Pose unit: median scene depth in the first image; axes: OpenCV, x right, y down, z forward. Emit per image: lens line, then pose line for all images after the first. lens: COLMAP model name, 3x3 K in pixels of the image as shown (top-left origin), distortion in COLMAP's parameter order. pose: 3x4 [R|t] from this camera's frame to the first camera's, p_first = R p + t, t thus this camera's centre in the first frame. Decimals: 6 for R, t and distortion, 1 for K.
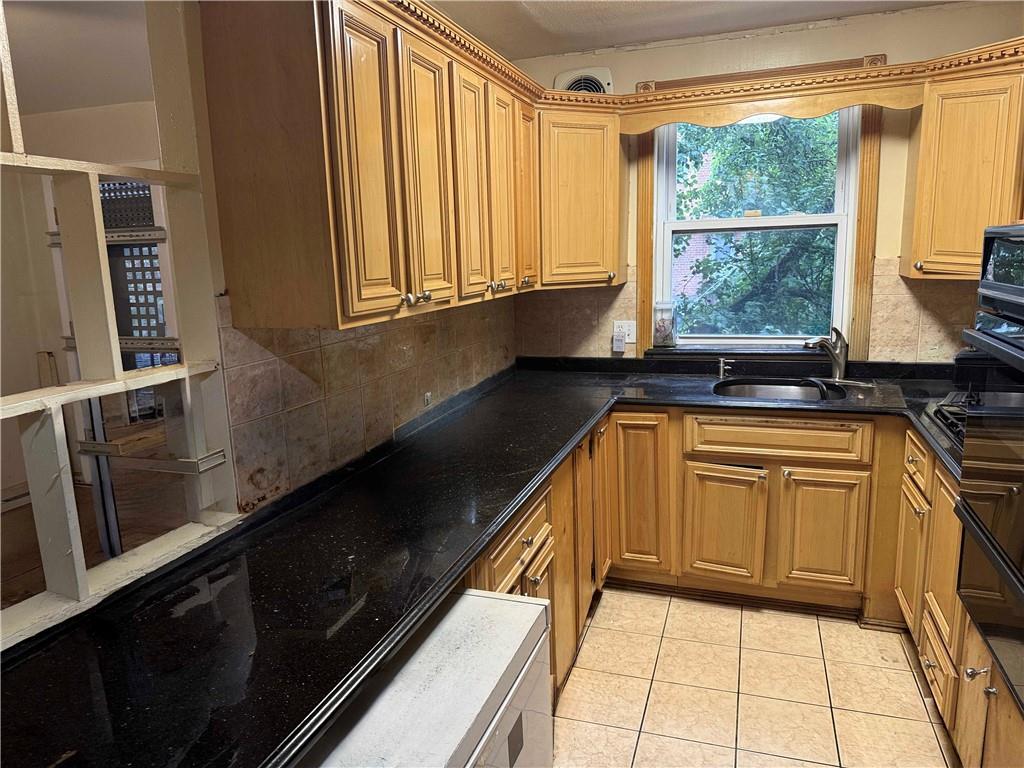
lens RADIAL K [[729.6, 0, 505.2], [0, 729.6, 390.3], [0, 0, 1]] dist [0.063921, -0.077127]
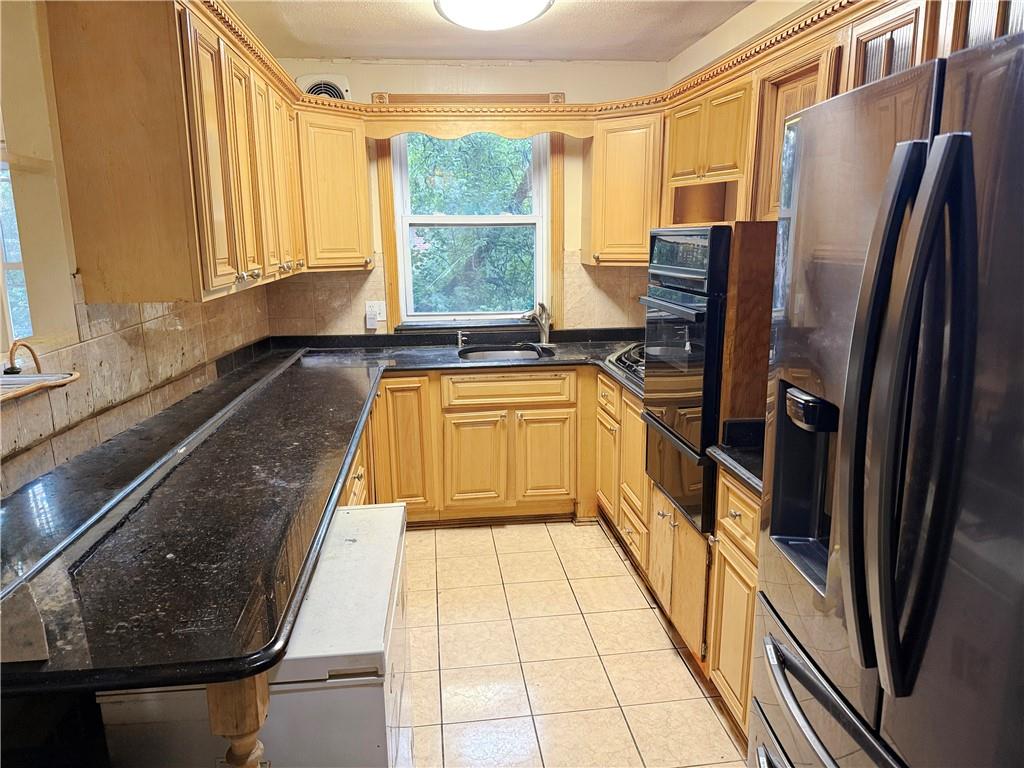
lens RADIAL K [[729.6, 0, 517.2], [0, 729.6, 398.1], [0, 0, 1]] dist [0.063921, -0.077127]
pose [[0.901799, -0.074862, 0.425623, -0.158400], [0.065268, 0.997178, 0.037104, 0.032423], [-0.427200, -0.005680, 0.904140, -0.152366]]
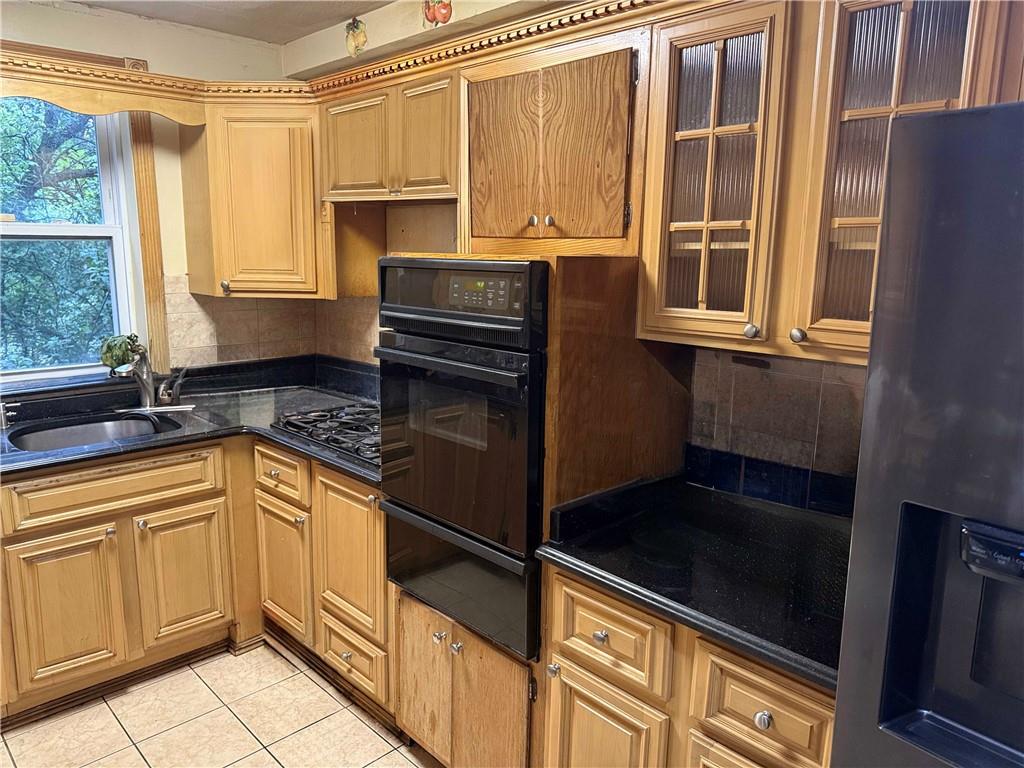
lens RADIAL K [[729.6, 0, 526.7], [0, 729.6, 385.7], [0, 0, 1]] dist [0.063921, -0.077127]
pose [[0.448193, -0.129648, 0.884486, -0.154477], [0.143217, 0.987061, 0.072111, -0.043077], [-0.882390, 0.094354, 0.460961, 0.174173]]
